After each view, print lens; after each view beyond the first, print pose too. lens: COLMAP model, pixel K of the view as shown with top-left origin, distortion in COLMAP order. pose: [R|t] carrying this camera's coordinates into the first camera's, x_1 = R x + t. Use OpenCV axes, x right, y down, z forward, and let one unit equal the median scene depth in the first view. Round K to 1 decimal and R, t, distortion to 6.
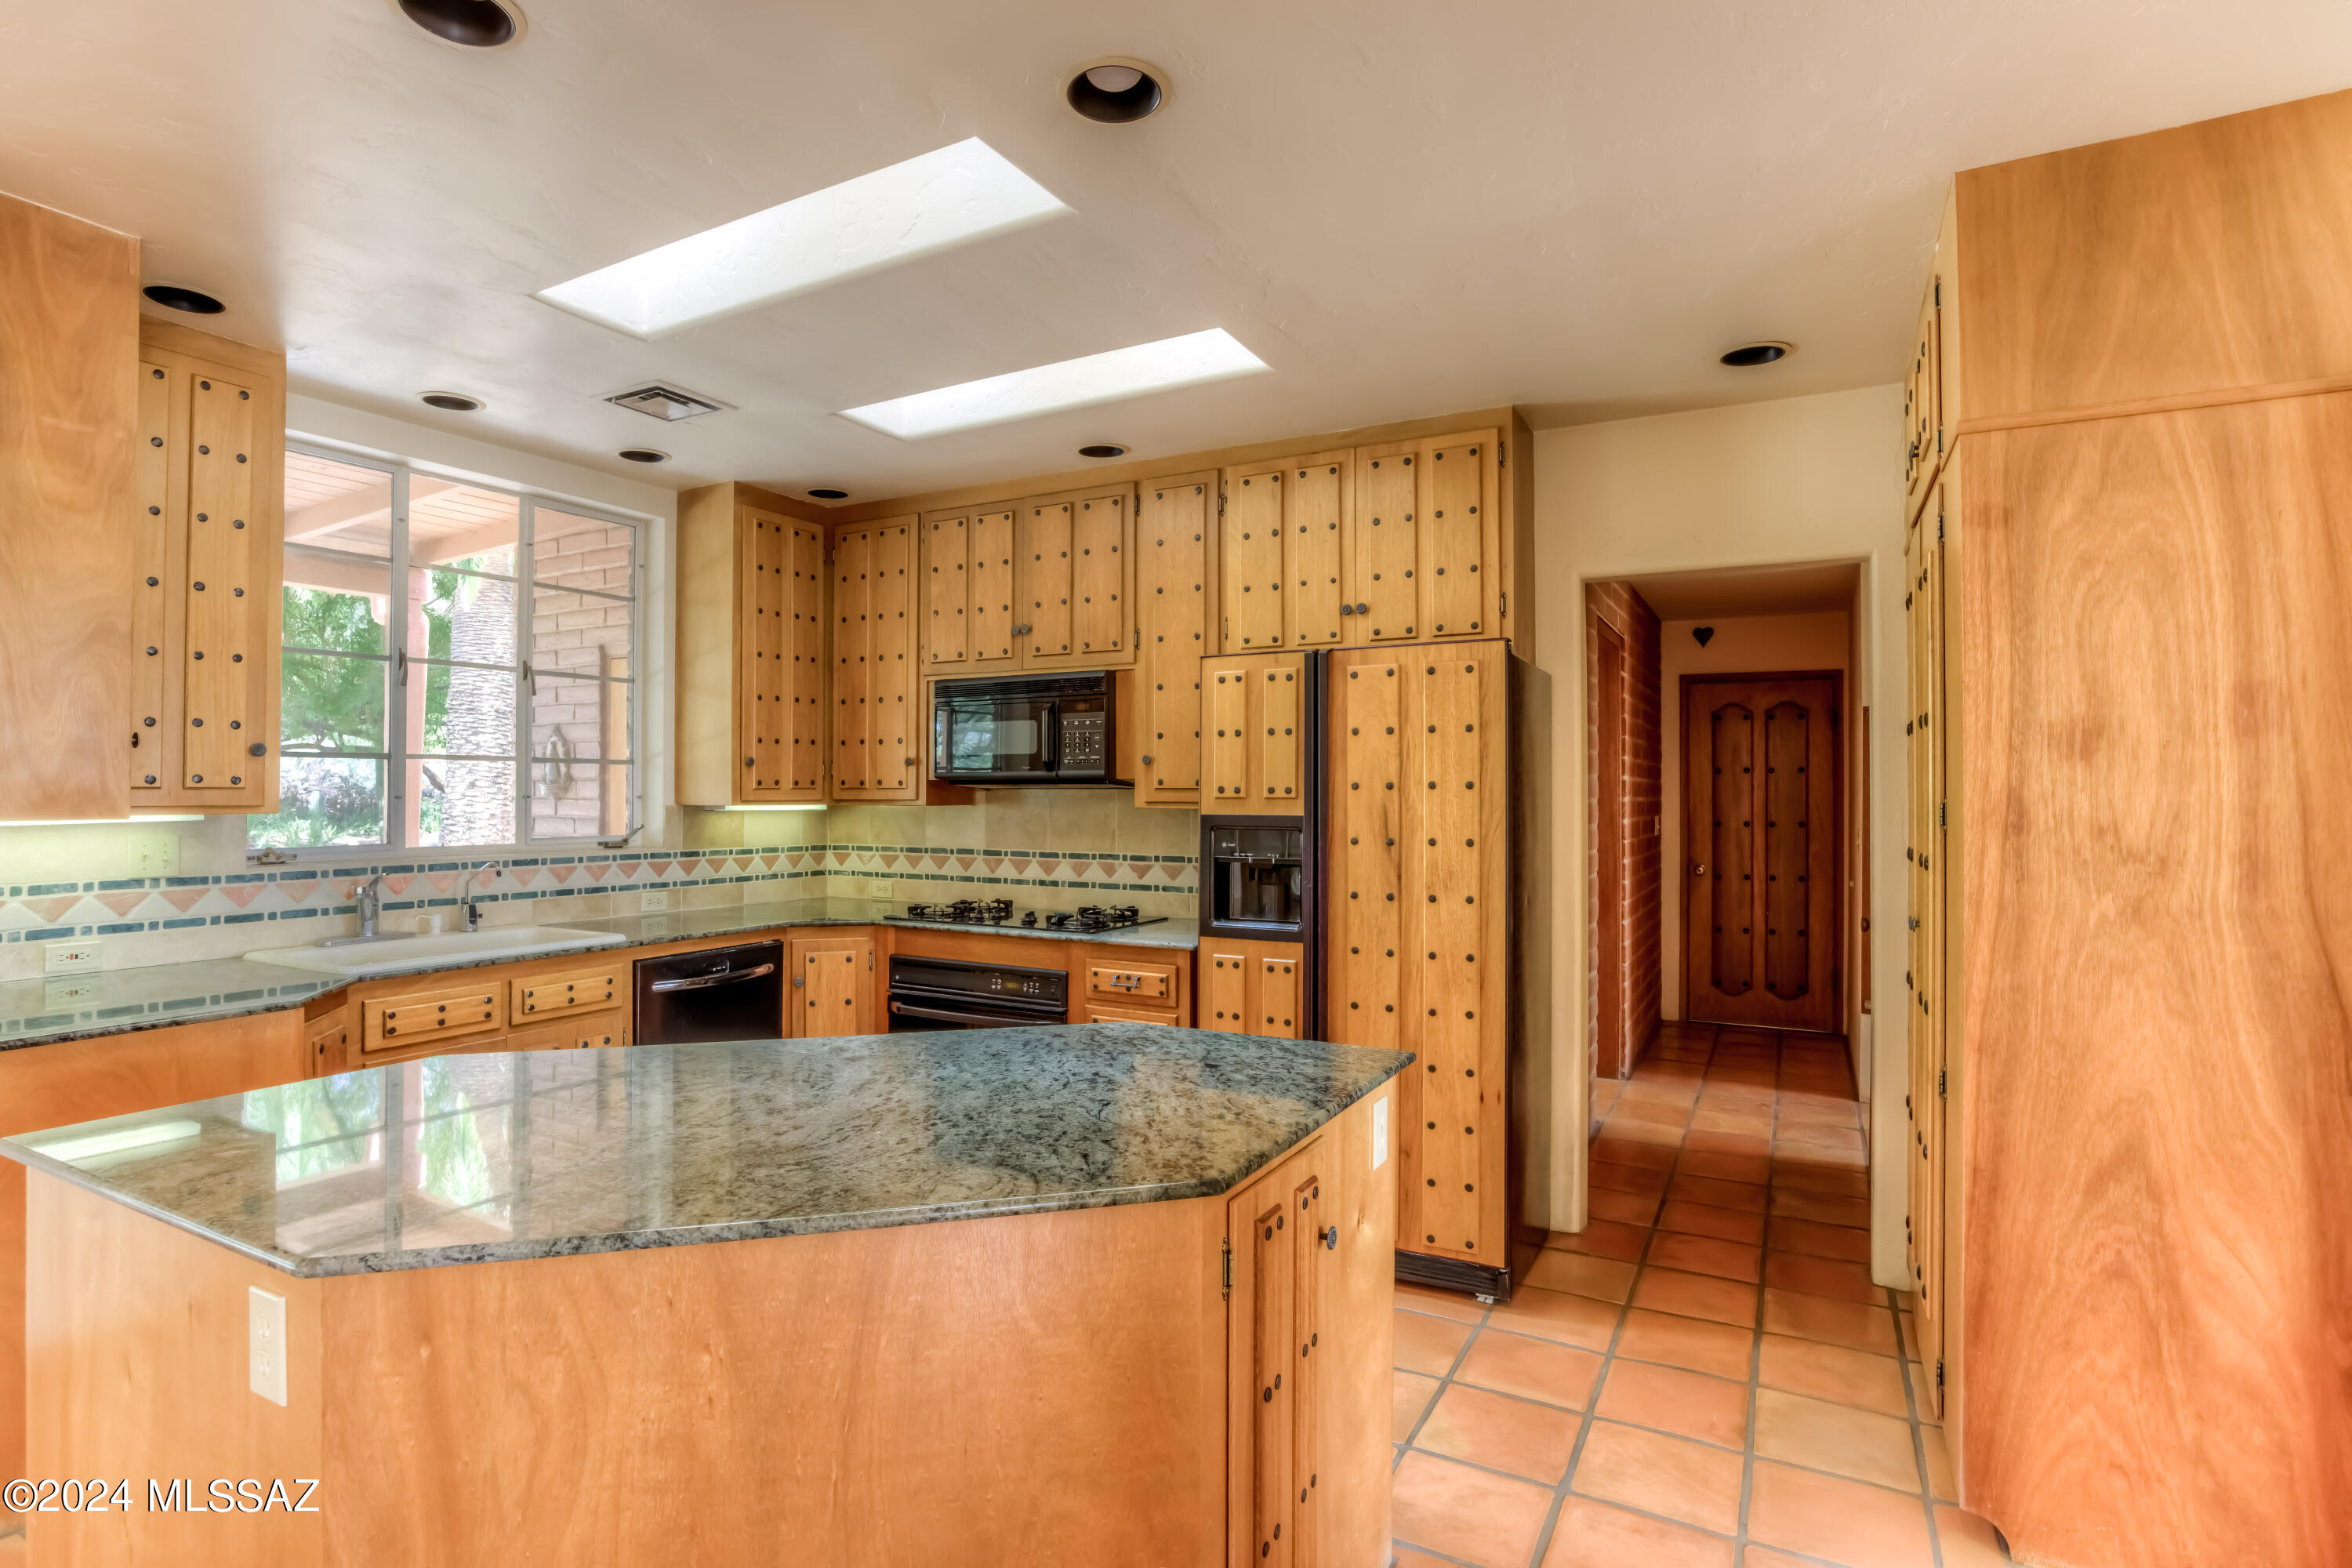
lens RADIAL K [[1161.7, 0, 1178.2], [0, 1161.7, 777.8], [0, 0, 1]] dist [-0.024125, 0.004703]
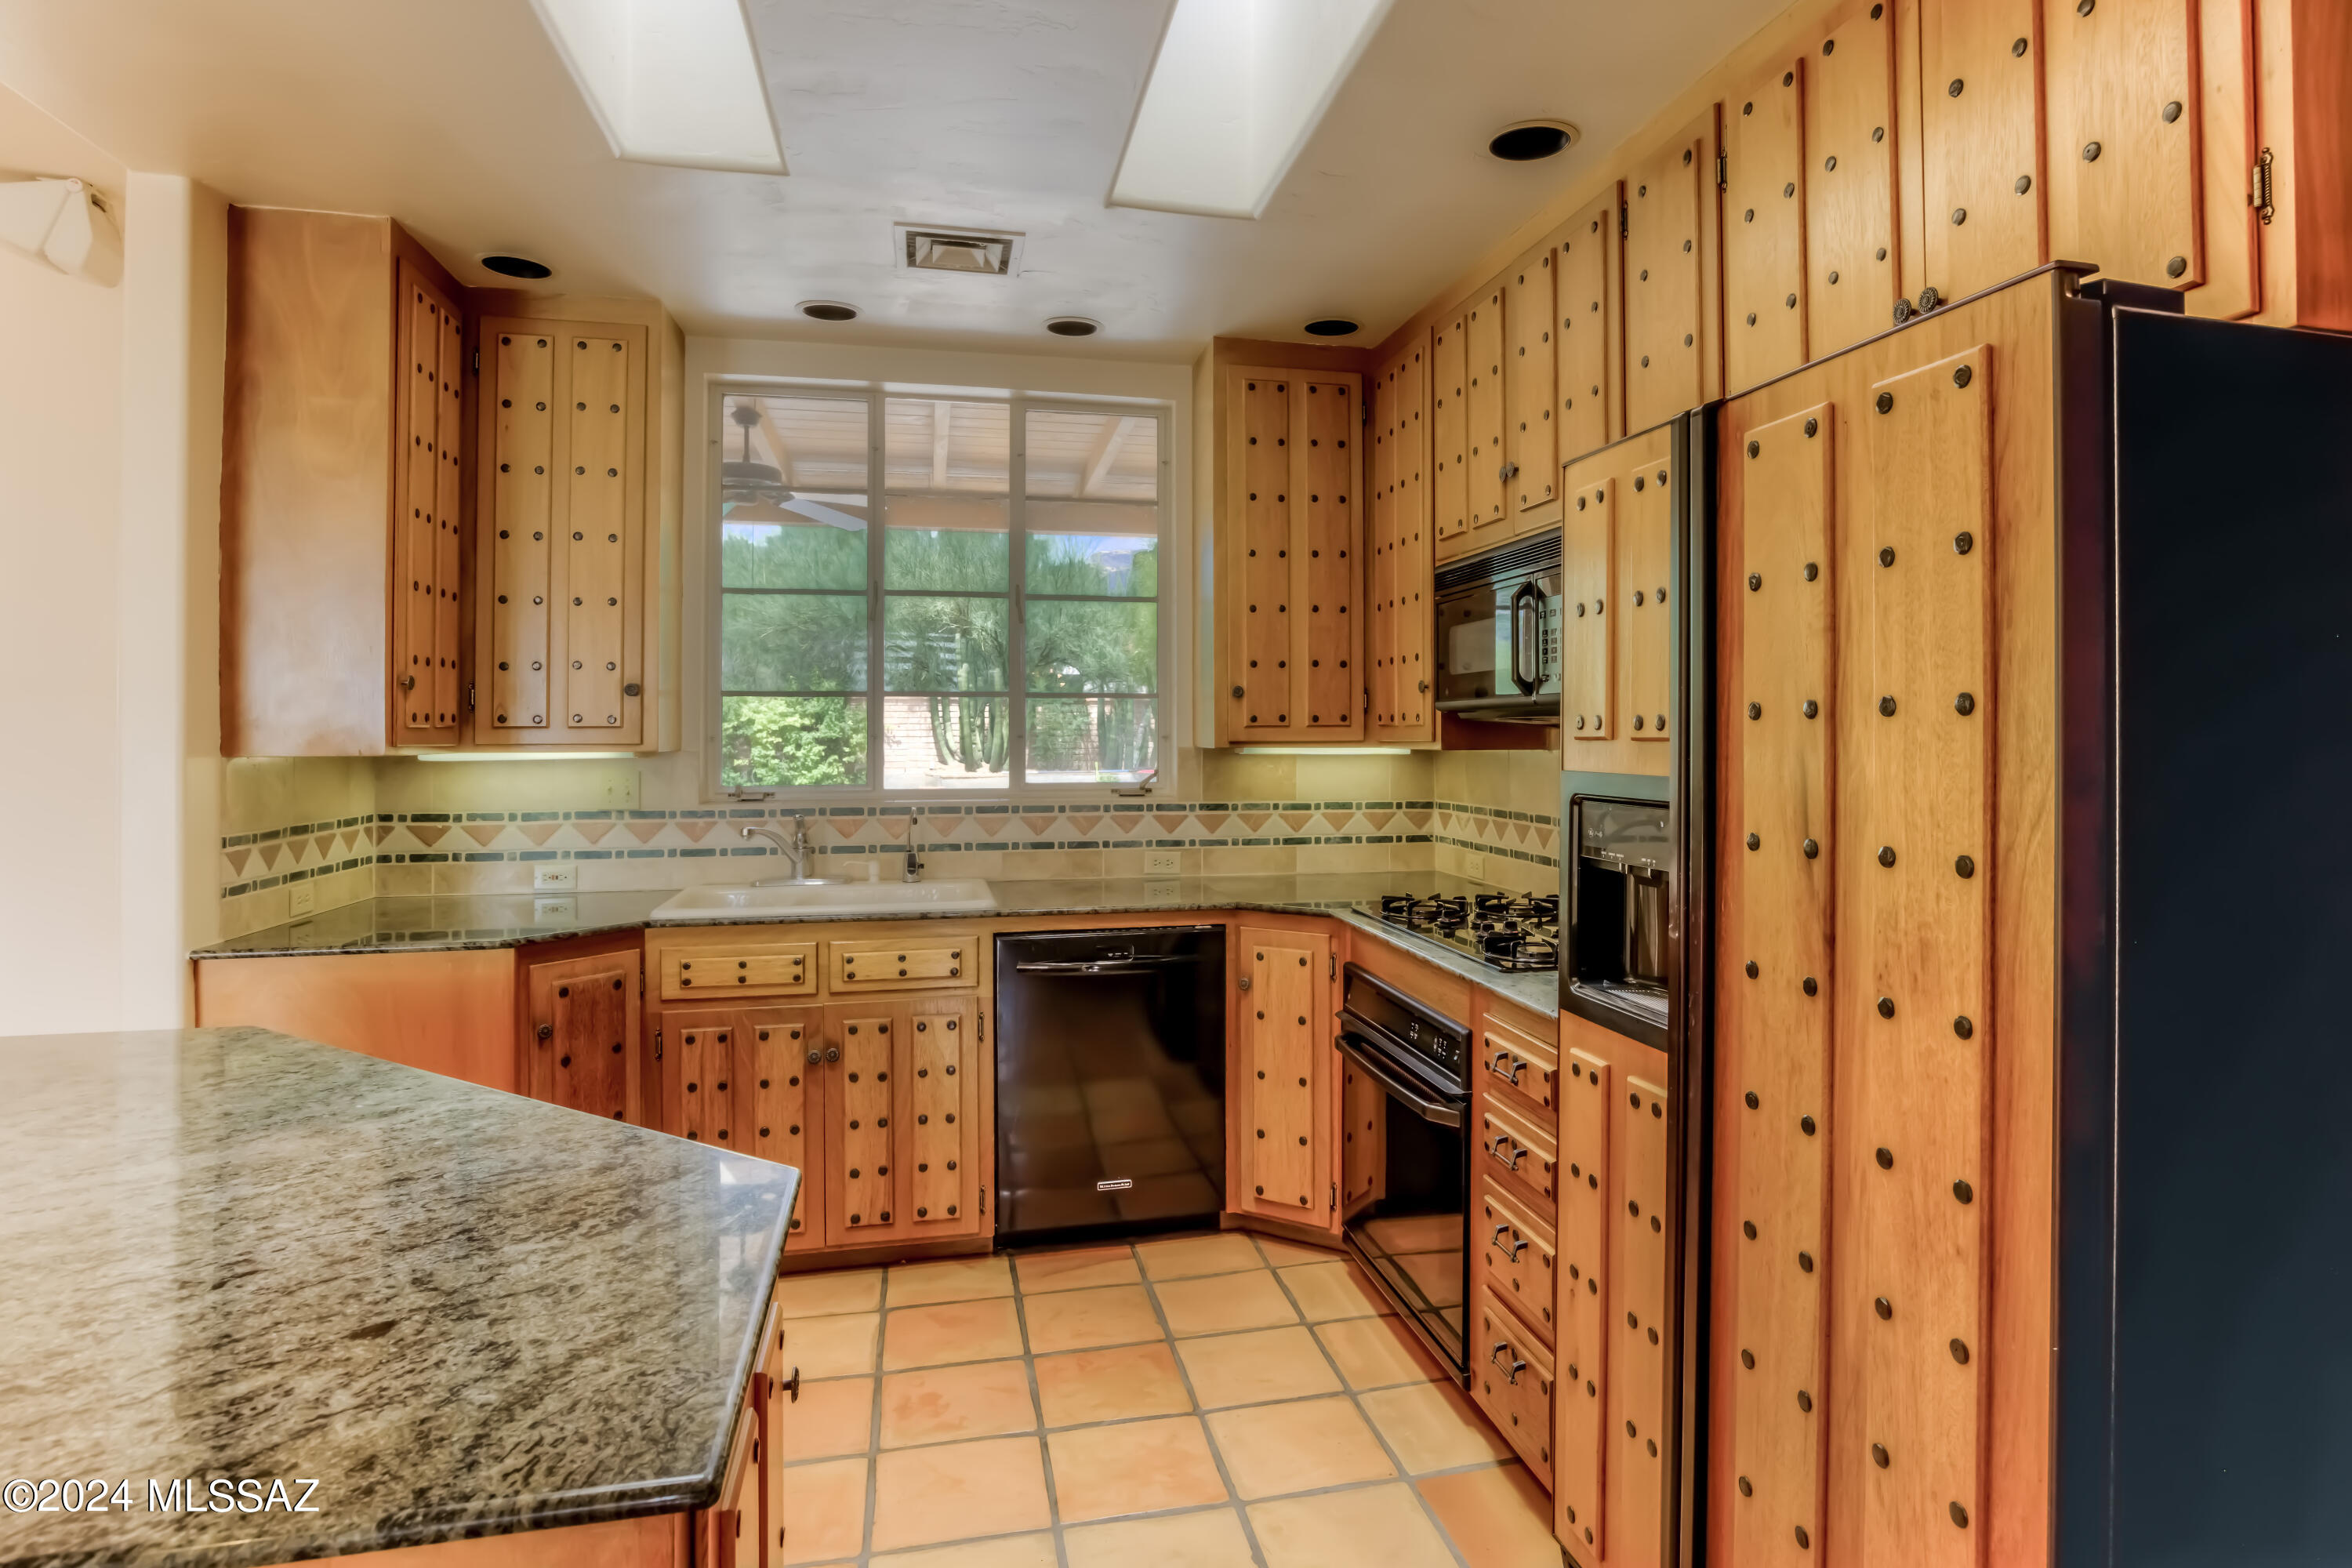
lens RADIAL K [[1306.4, 0, 1256.0], [0, 1306.4, 716.9], [0, 0, 1]] dist [-0.028081, 0.000986]
pose [[0.680832, -0.010165, -0.732369, 0.325032], [0.010013, 0.999939, -0.004571, 0.008276], [0.732371, -0.004221, 0.680893, 0.471876]]
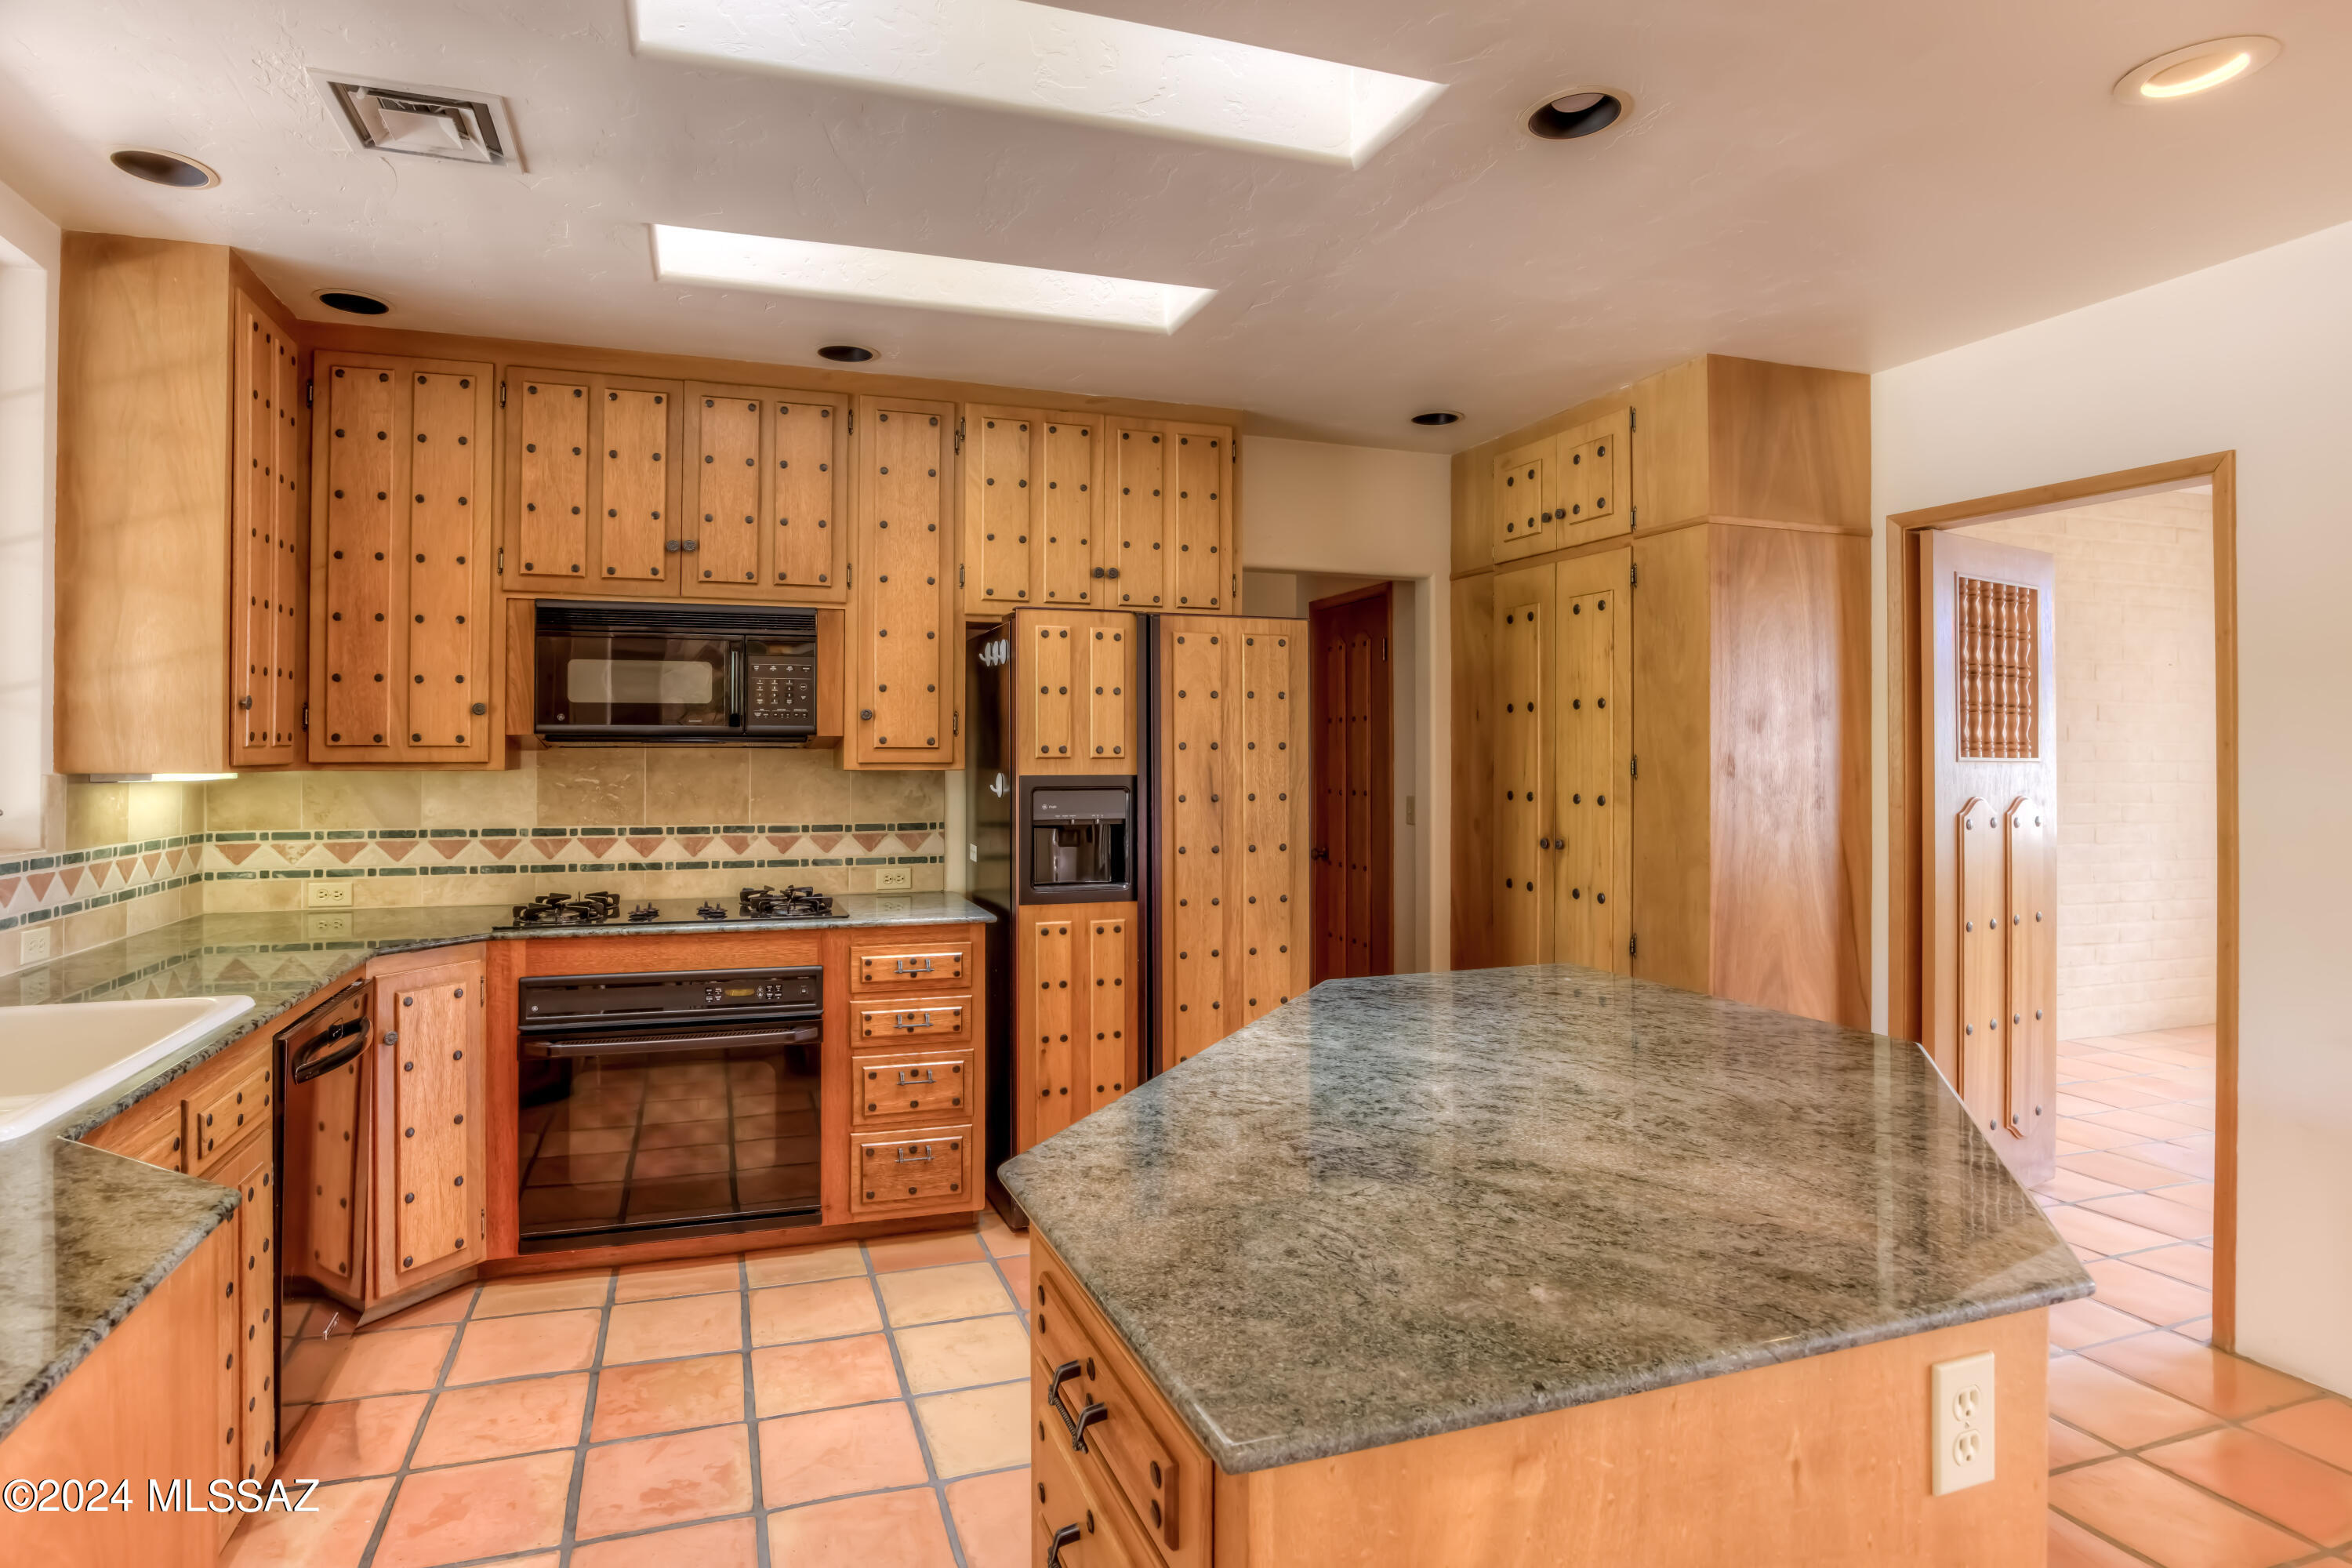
lens RADIAL K [[1161.7, 0, 1106.1], [0, 1161.7, 741.4], [0, 0, 1]] dist [-0.024125, 0.004703]
pose [[0.701941, 0.006263, 0.712208, -0.556843], [-0.009336, 0.999956, 0.000408, 0.002582], [-0.712174, -0.006935, 0.701969, 0.271122]]
